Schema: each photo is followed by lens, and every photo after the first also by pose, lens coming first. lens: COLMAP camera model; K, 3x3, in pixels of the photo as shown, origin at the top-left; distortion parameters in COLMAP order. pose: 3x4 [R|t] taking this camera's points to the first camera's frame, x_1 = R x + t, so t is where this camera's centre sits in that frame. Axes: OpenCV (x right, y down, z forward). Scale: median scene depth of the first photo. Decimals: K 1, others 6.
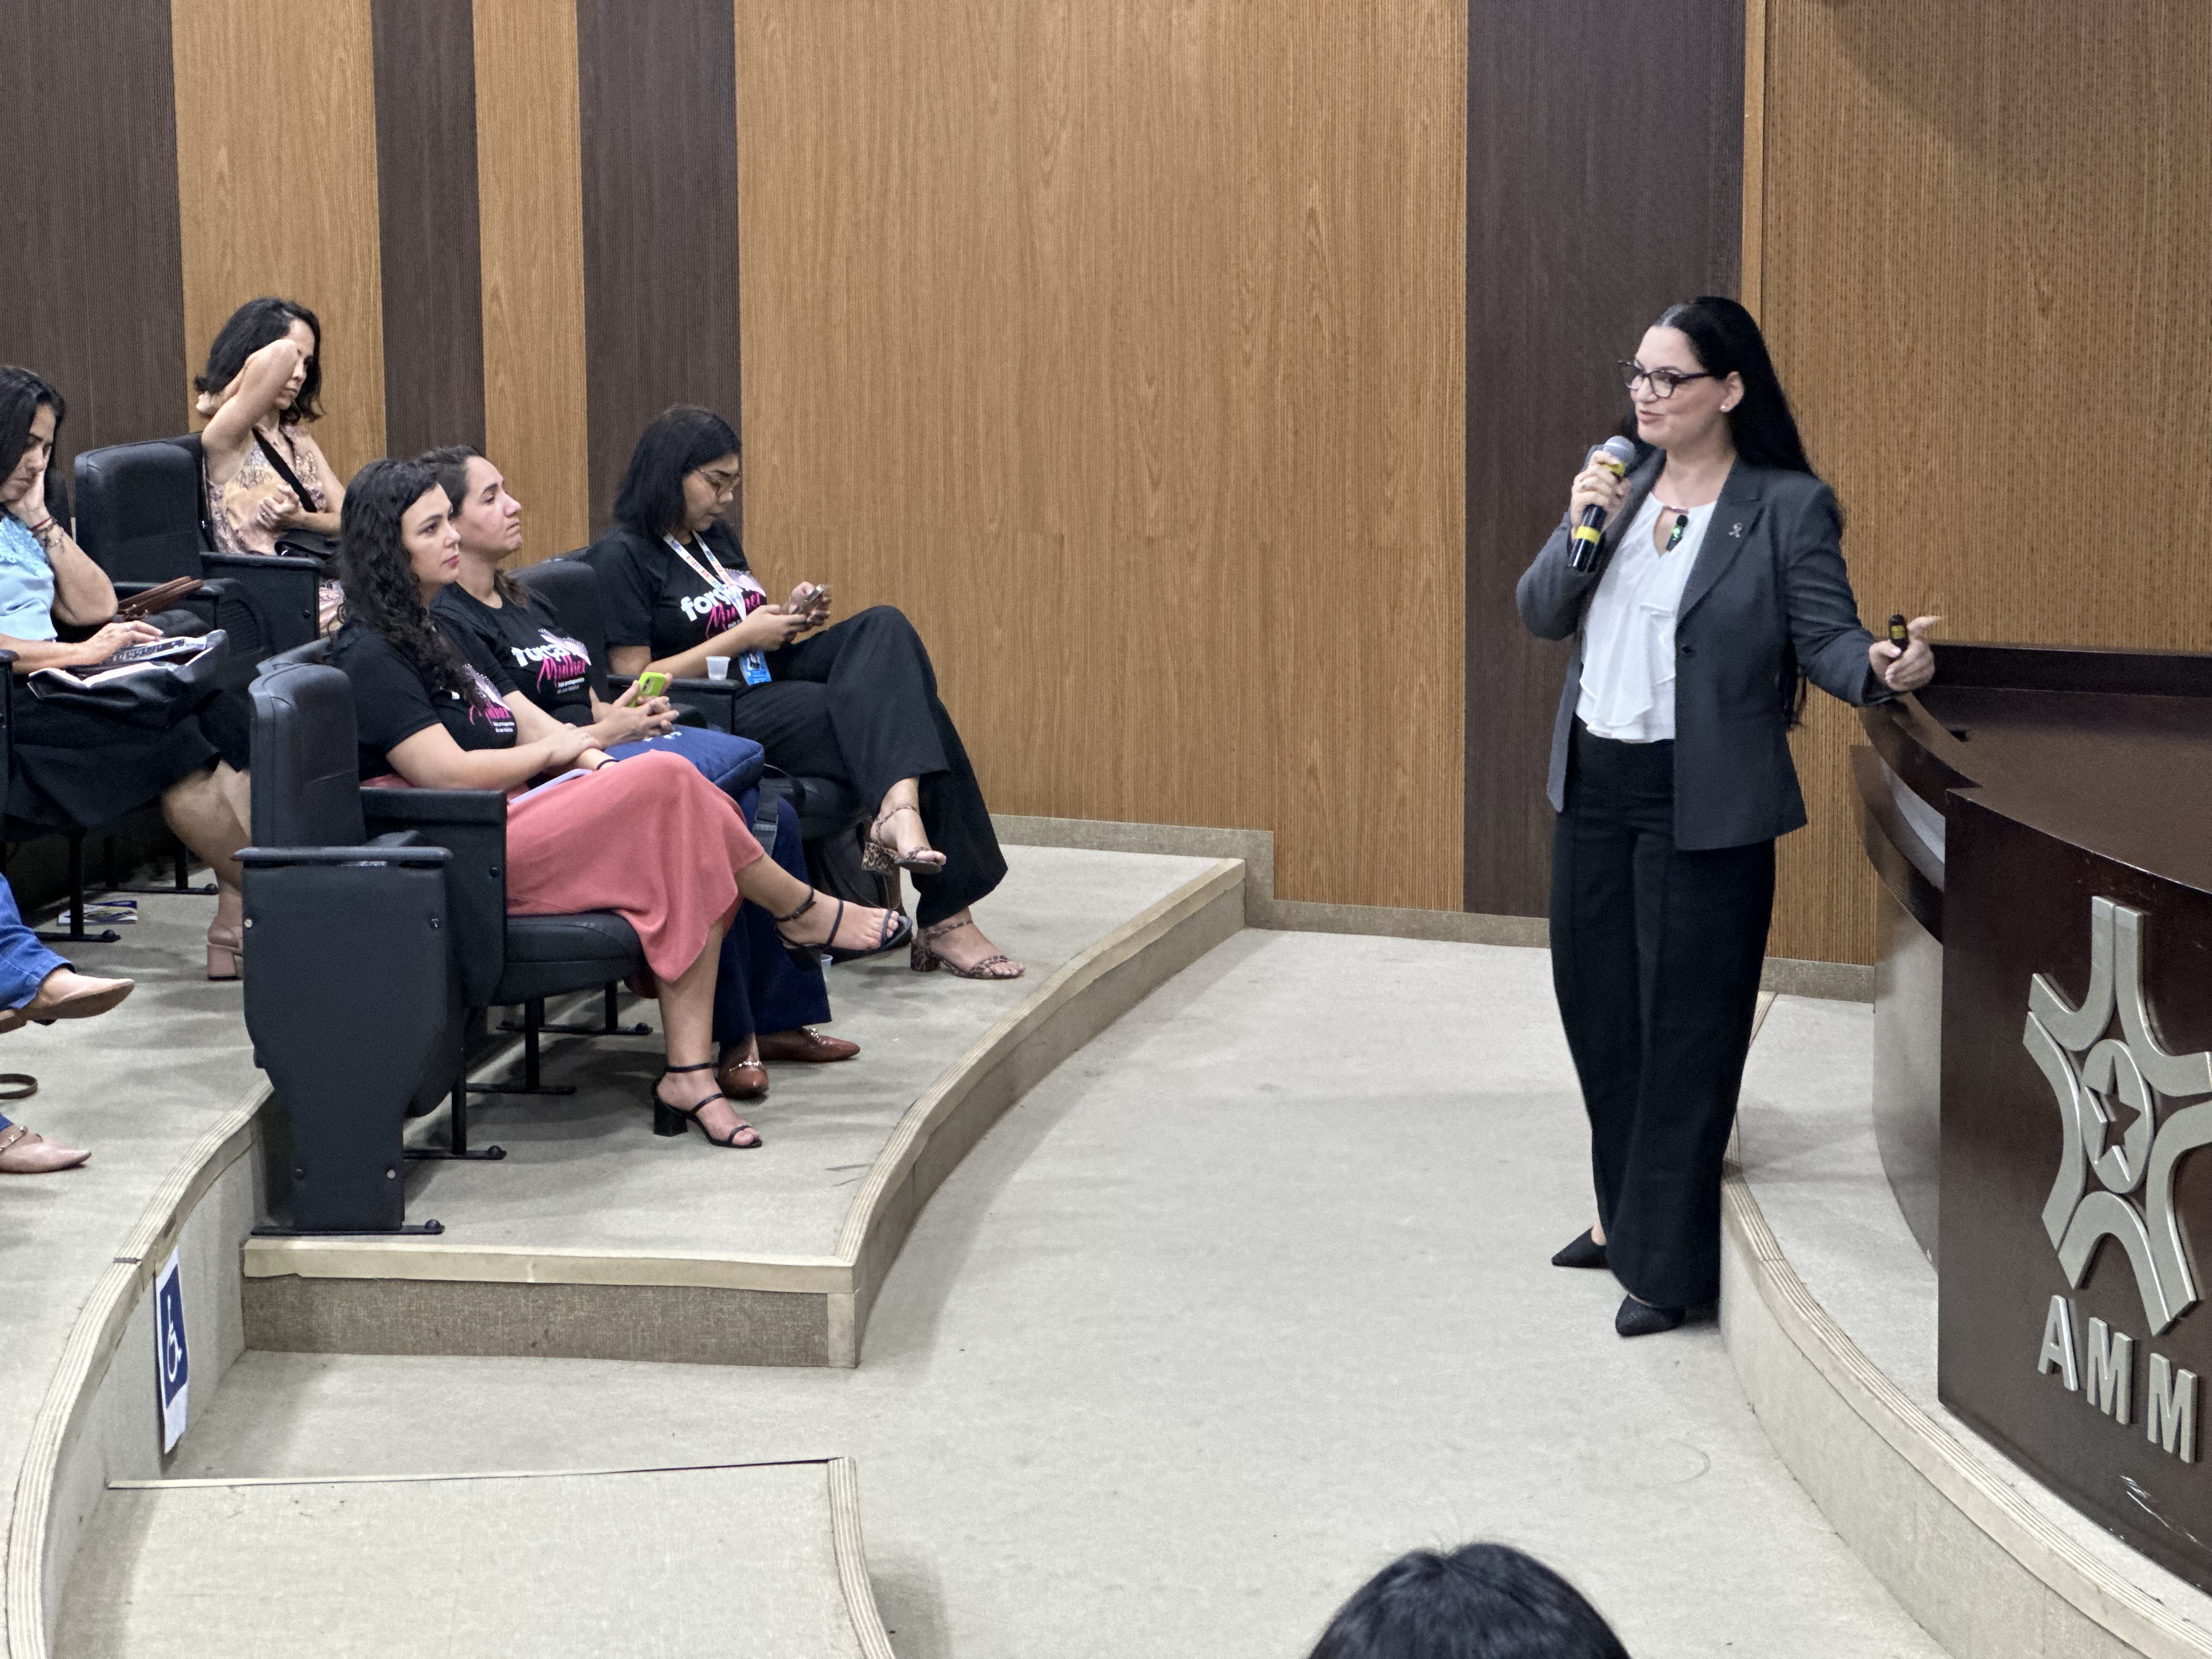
lens RADIAL K [[4969.4, 0, 1118.0], [0, 4969.4, 744.4], [0, 0, 1]] dist [0.213911, 0.000000]
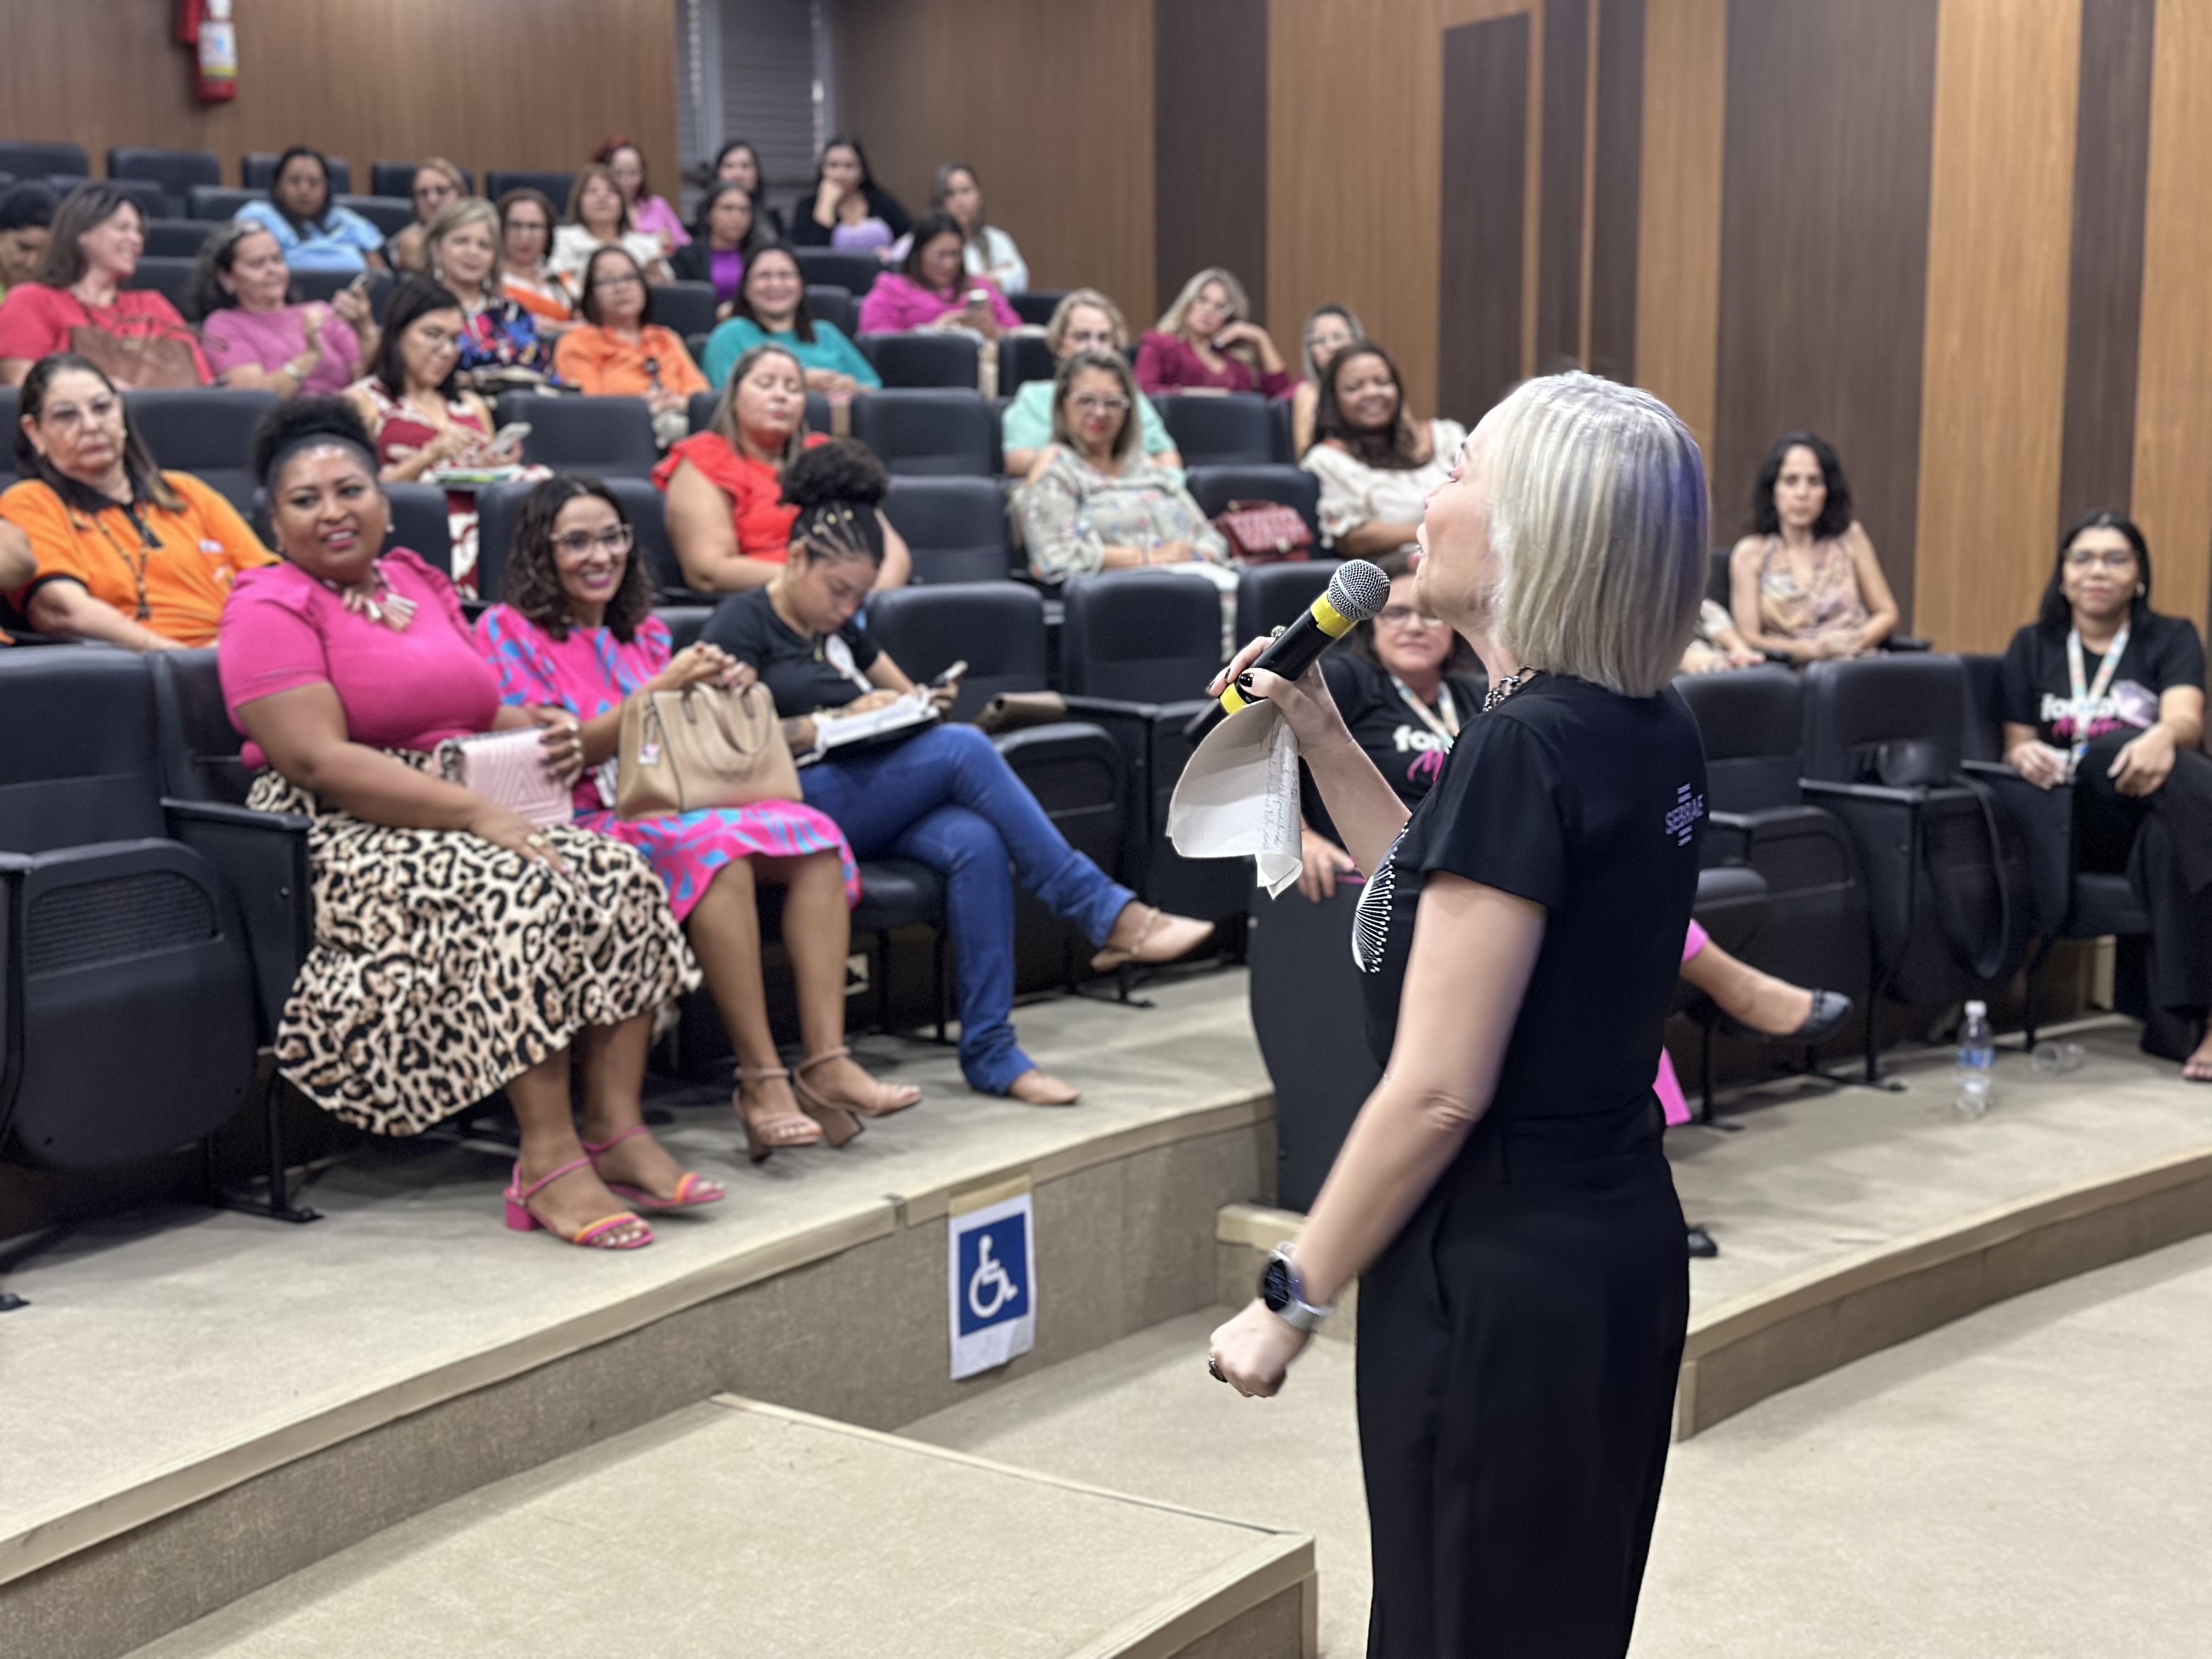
lens RADIAL K [[3076.5, 0, 1102.7], [0, 3076.5, 820.3], [0, 0, 1]] dist [0.128656, 0.000000]
pose [[0.769628, 0.084393, -0.632890, 0.188842], [-0.091088, 0.995600, 0.021990, 0.001192], [0.631961, 0.040724, 0.773929, 0.368523]]
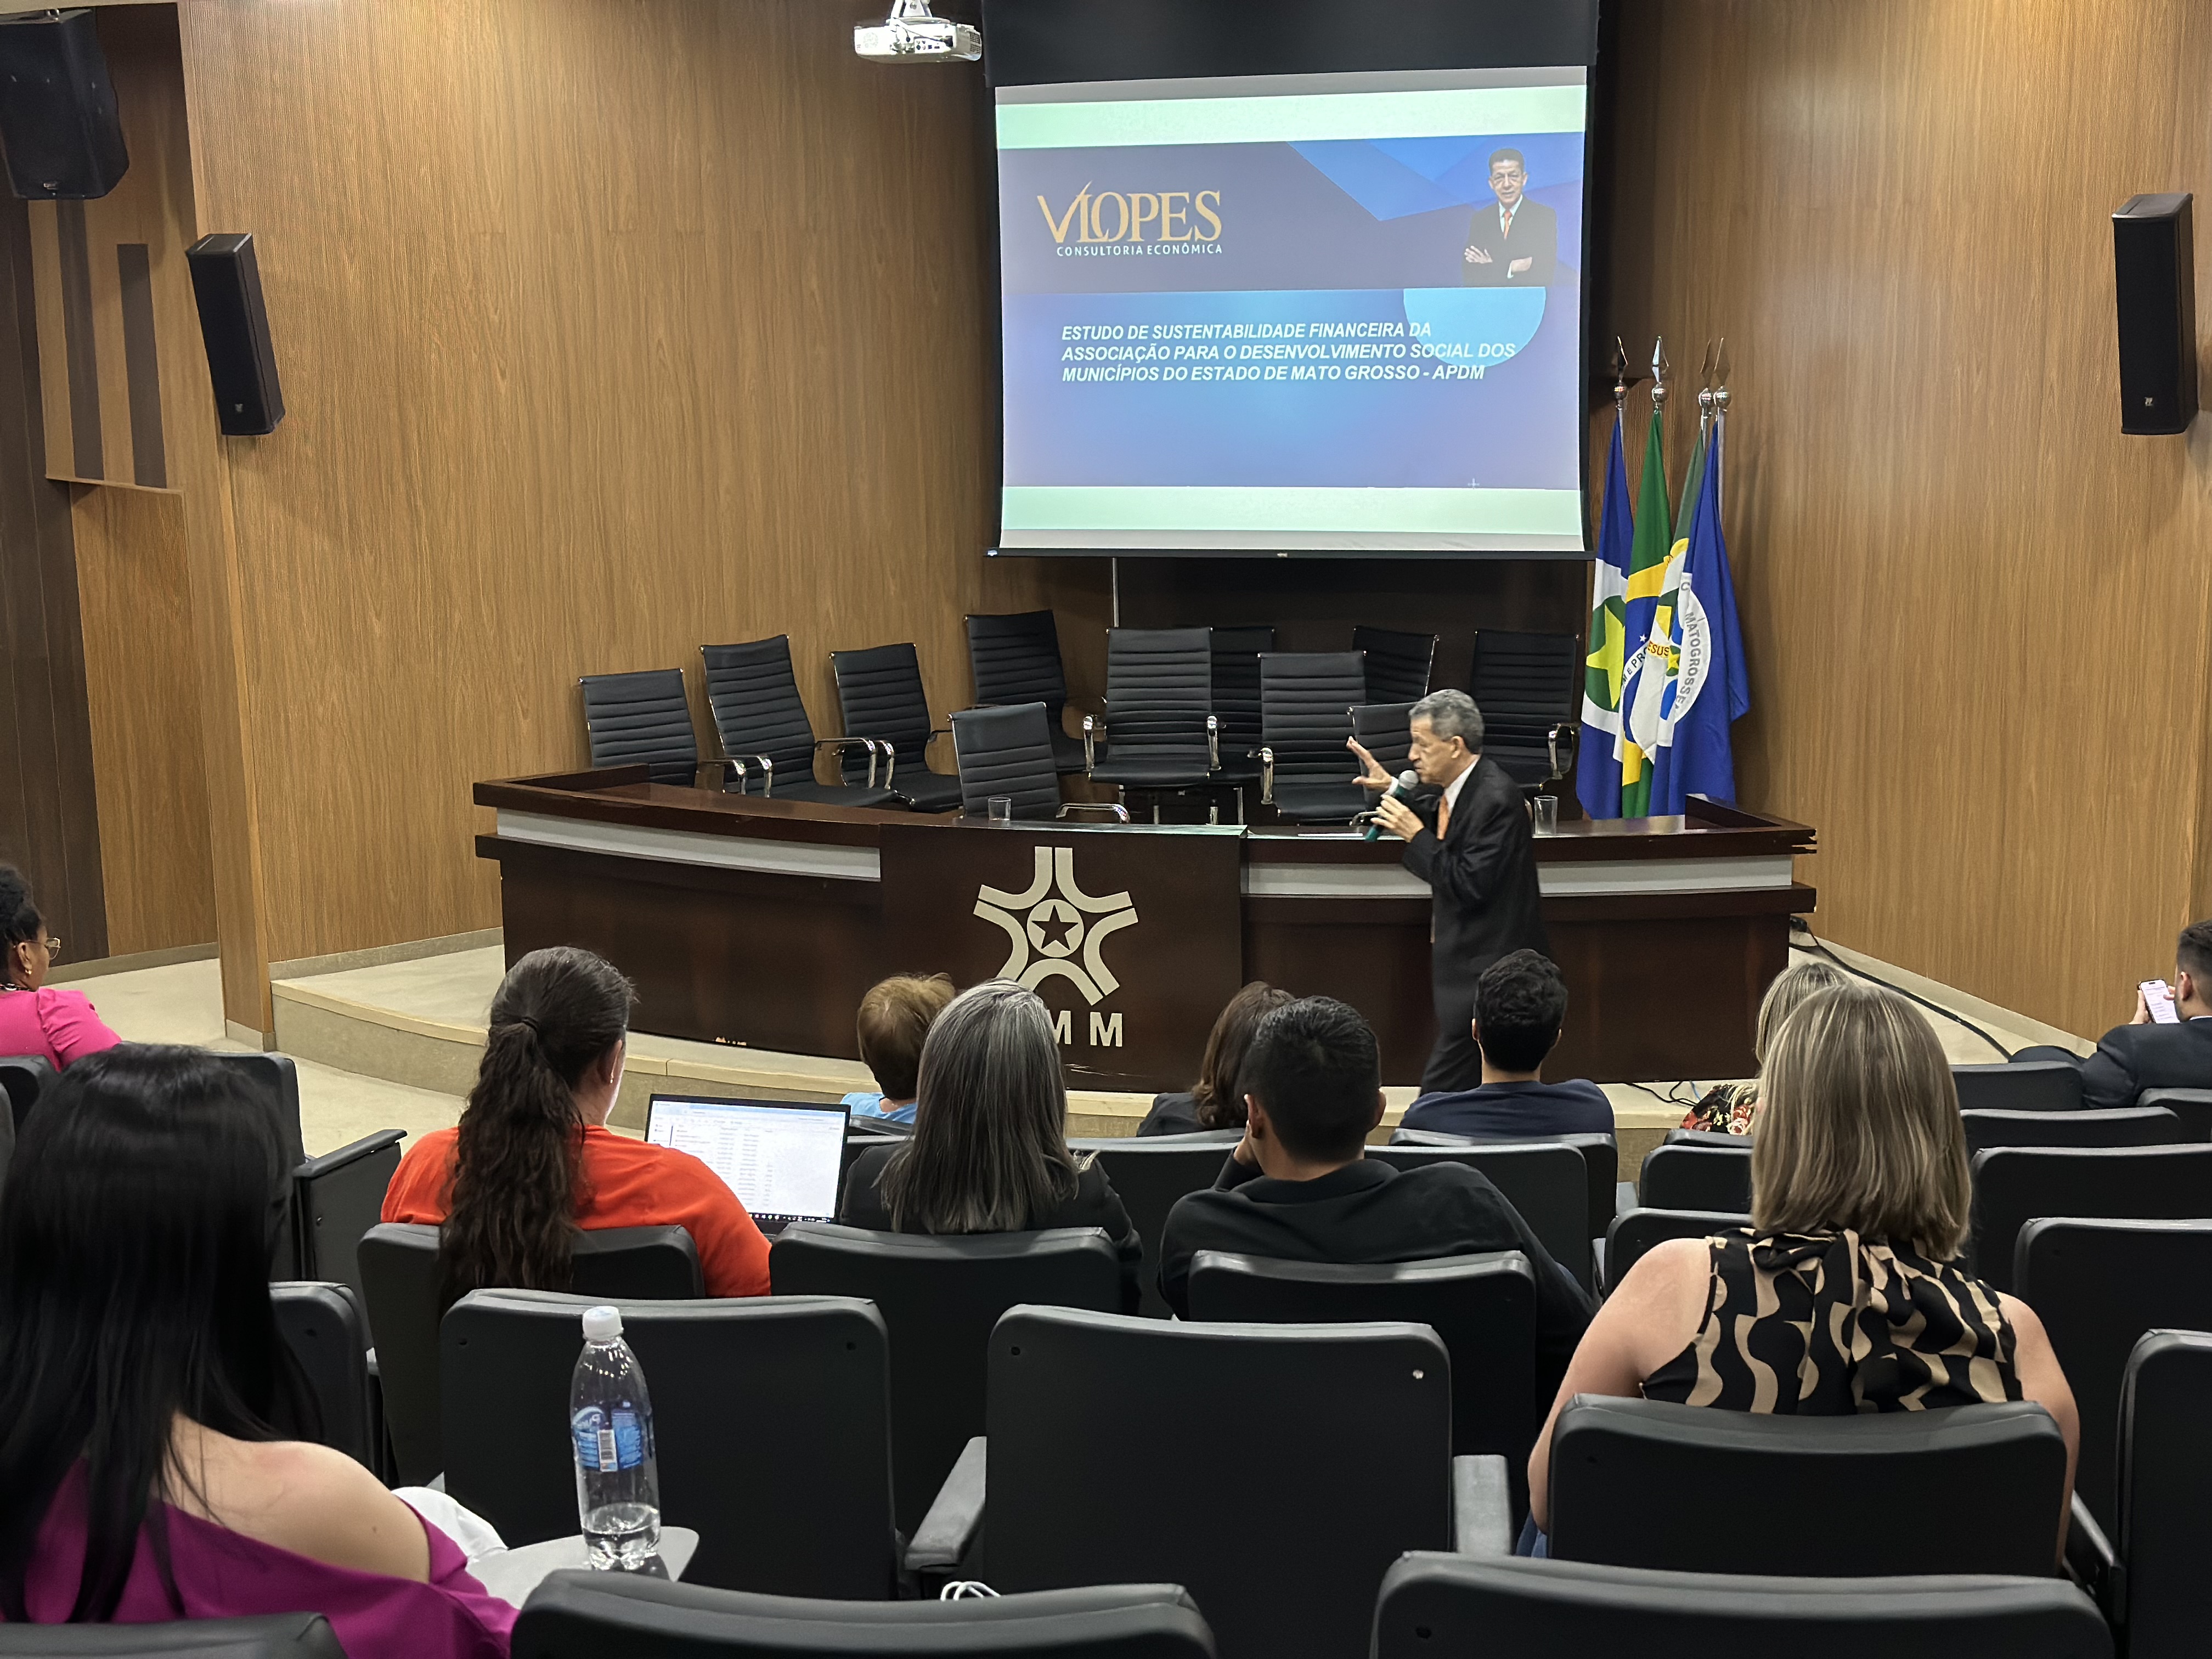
lens RADIAL K [[3076.5, 0, 1118.2], [0, 3076.5, 868.0], [0, 0, 1]] dist [0.128656, 0.000000]
pose [[0.485178, -0.177166, 0.856279, -0.710332], [0.141128, 0.982286, 0.123273, -0.092196], [-0.862951, 0.061036, 0.501587, 0.109325]]
